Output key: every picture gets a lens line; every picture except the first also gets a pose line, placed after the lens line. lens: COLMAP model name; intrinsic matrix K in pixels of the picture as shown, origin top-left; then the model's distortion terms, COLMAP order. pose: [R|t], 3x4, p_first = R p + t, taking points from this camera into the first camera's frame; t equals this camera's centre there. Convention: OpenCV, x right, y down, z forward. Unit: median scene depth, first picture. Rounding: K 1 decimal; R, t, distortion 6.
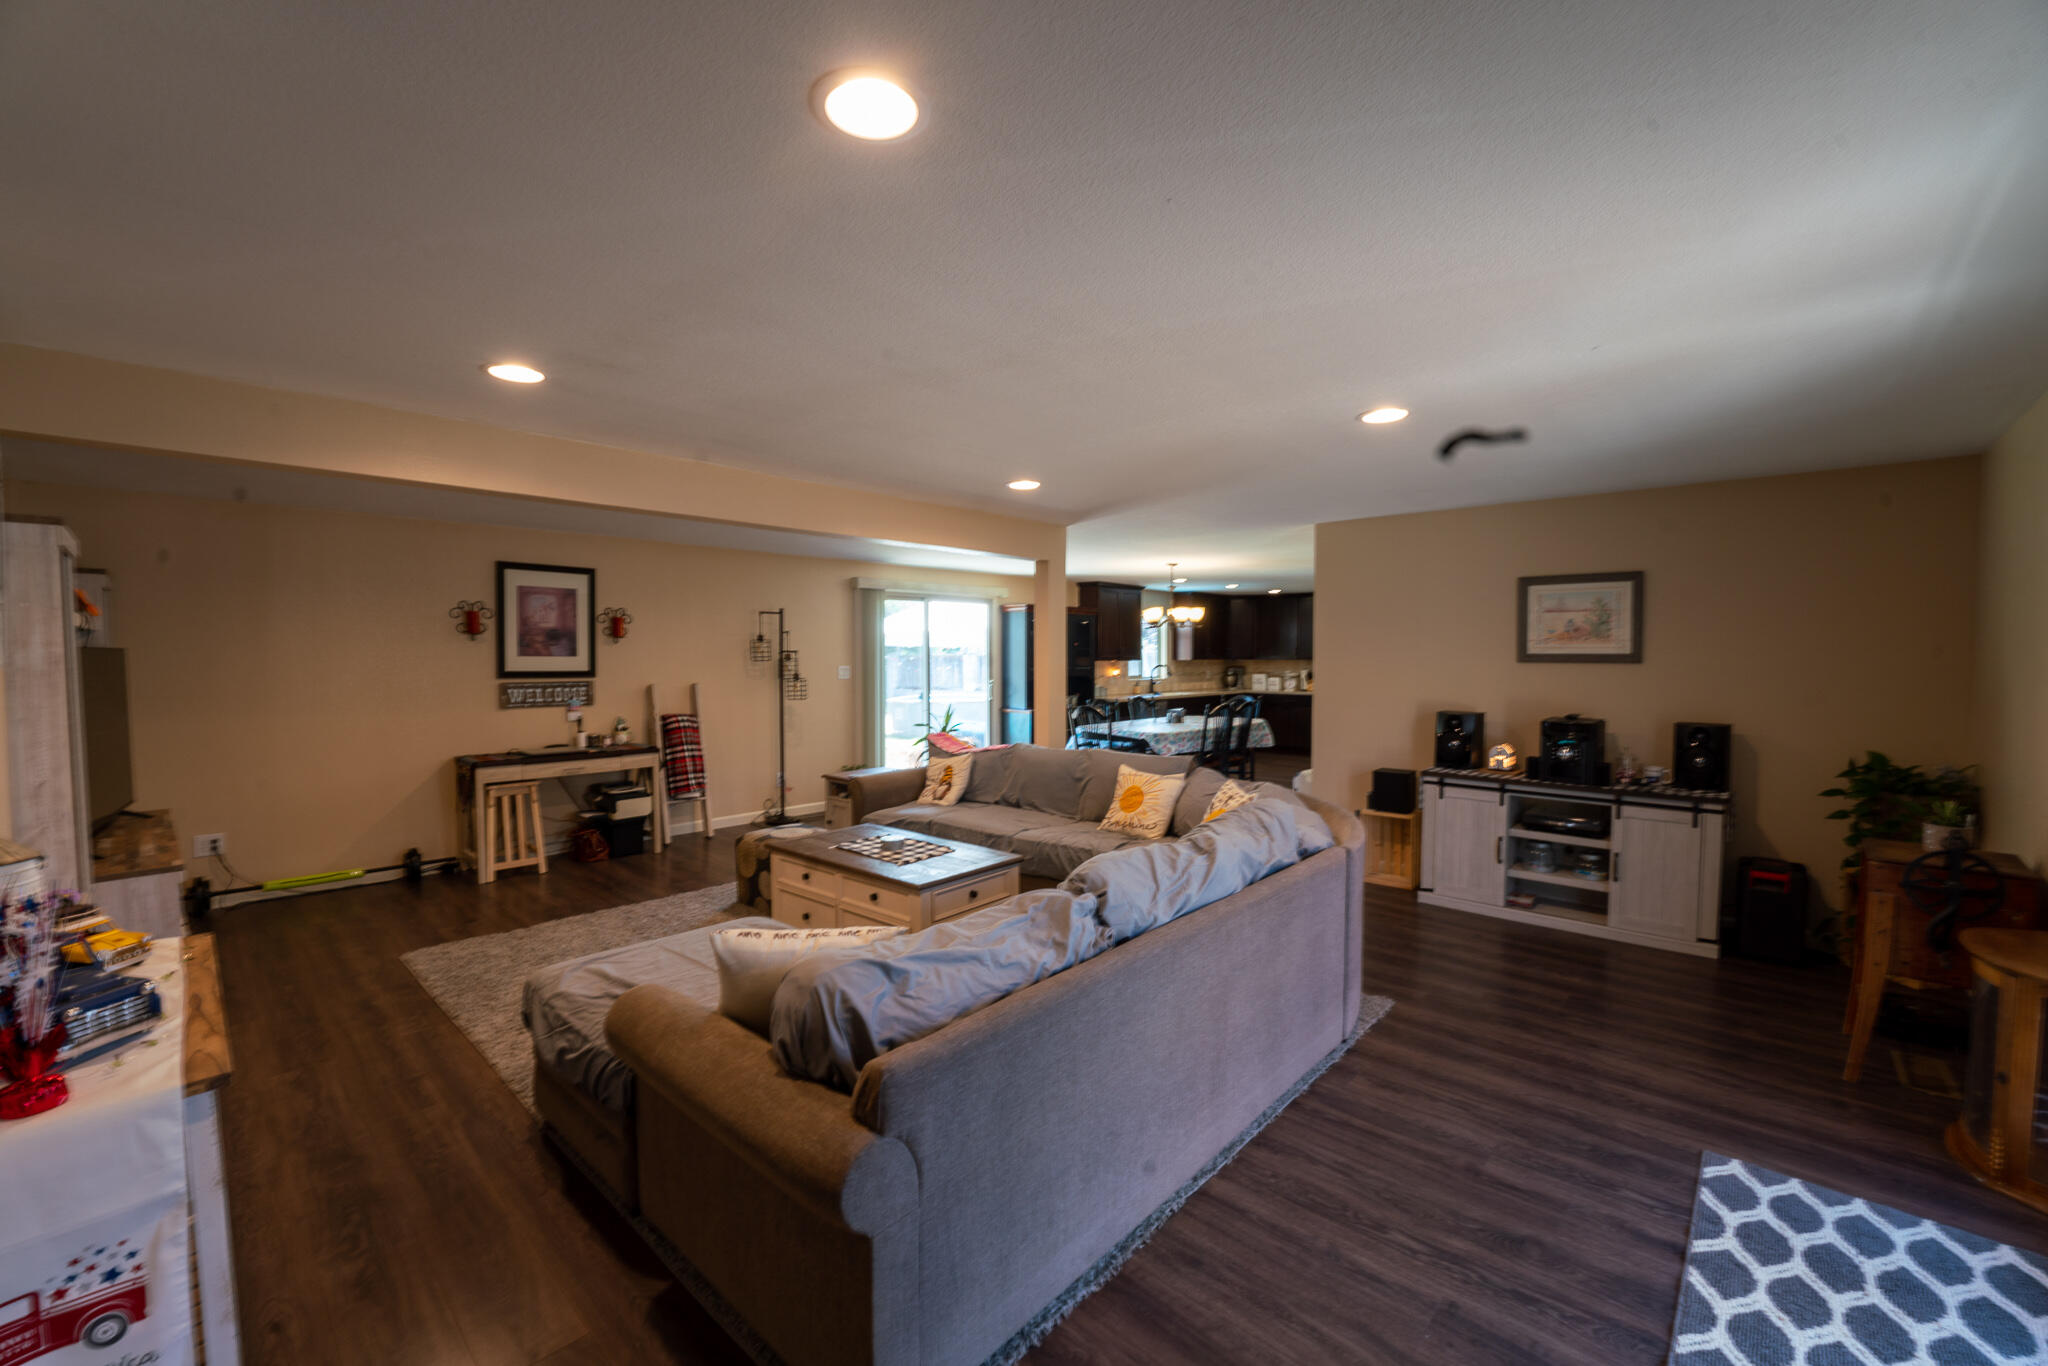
lens RADIAL K [[822.3, 0, 1029.5], [0, 822.3, 682.9], [0, 0, 1]] dist [-0.002600, -0.000141]
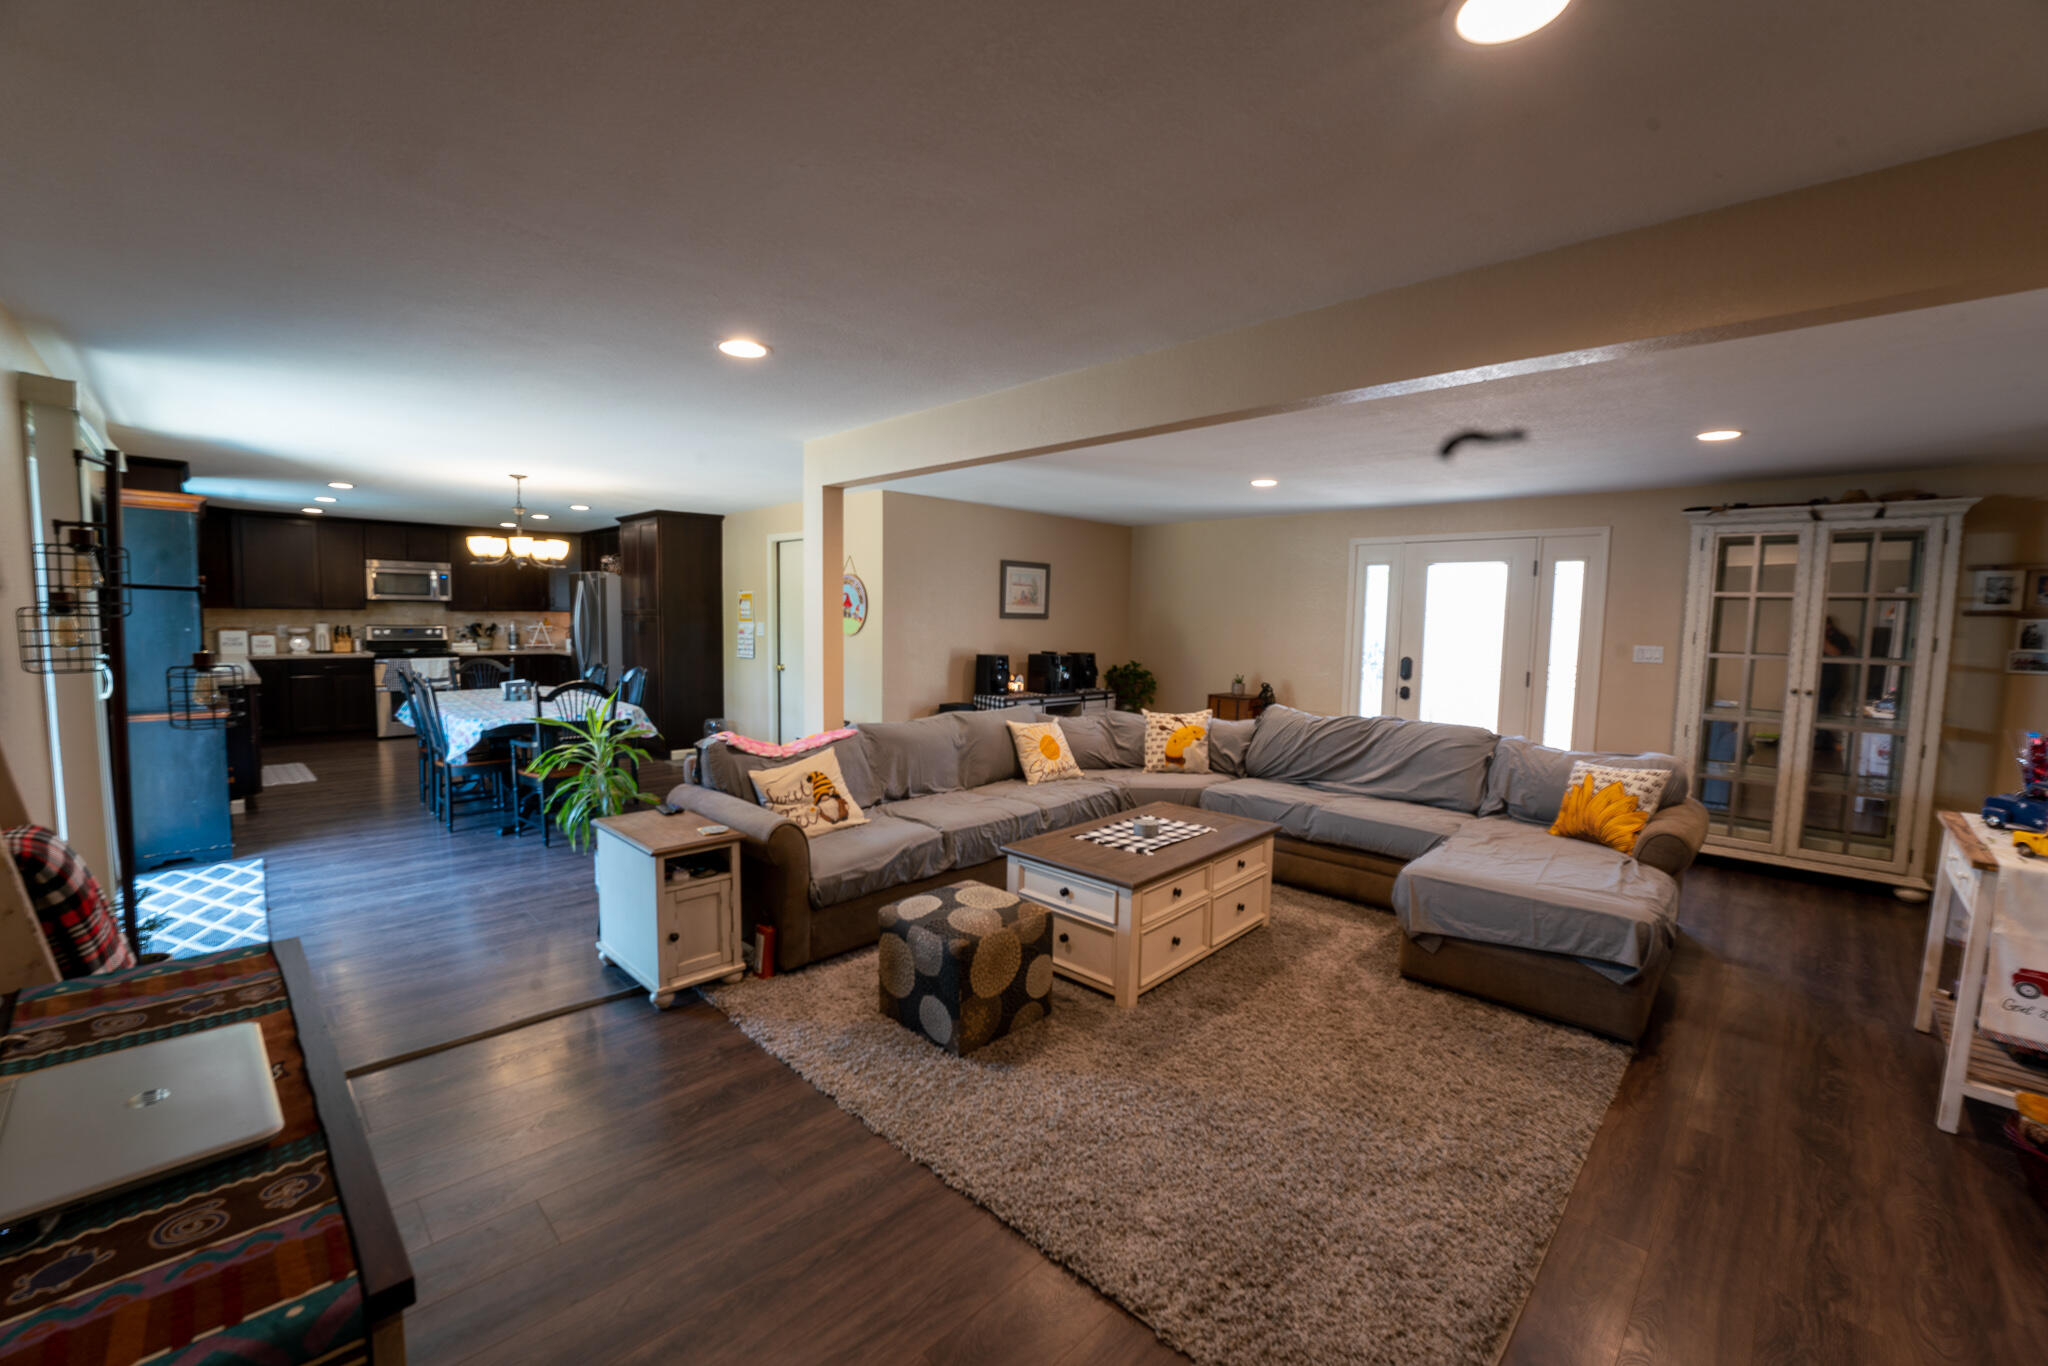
lens RADIAL K [[822.3, 0, 1034.2], [0, 822.3, 678.2], [0, 0, 1]] dist [-0.002600, -0.000141]
pose [[0.025173, -0.073006, 0.997014, -0.873329], [0.016561, 0.997223, 0.072604, -0.025168], [-0.999546, 0.014684, 0.026312, 0.925167]]
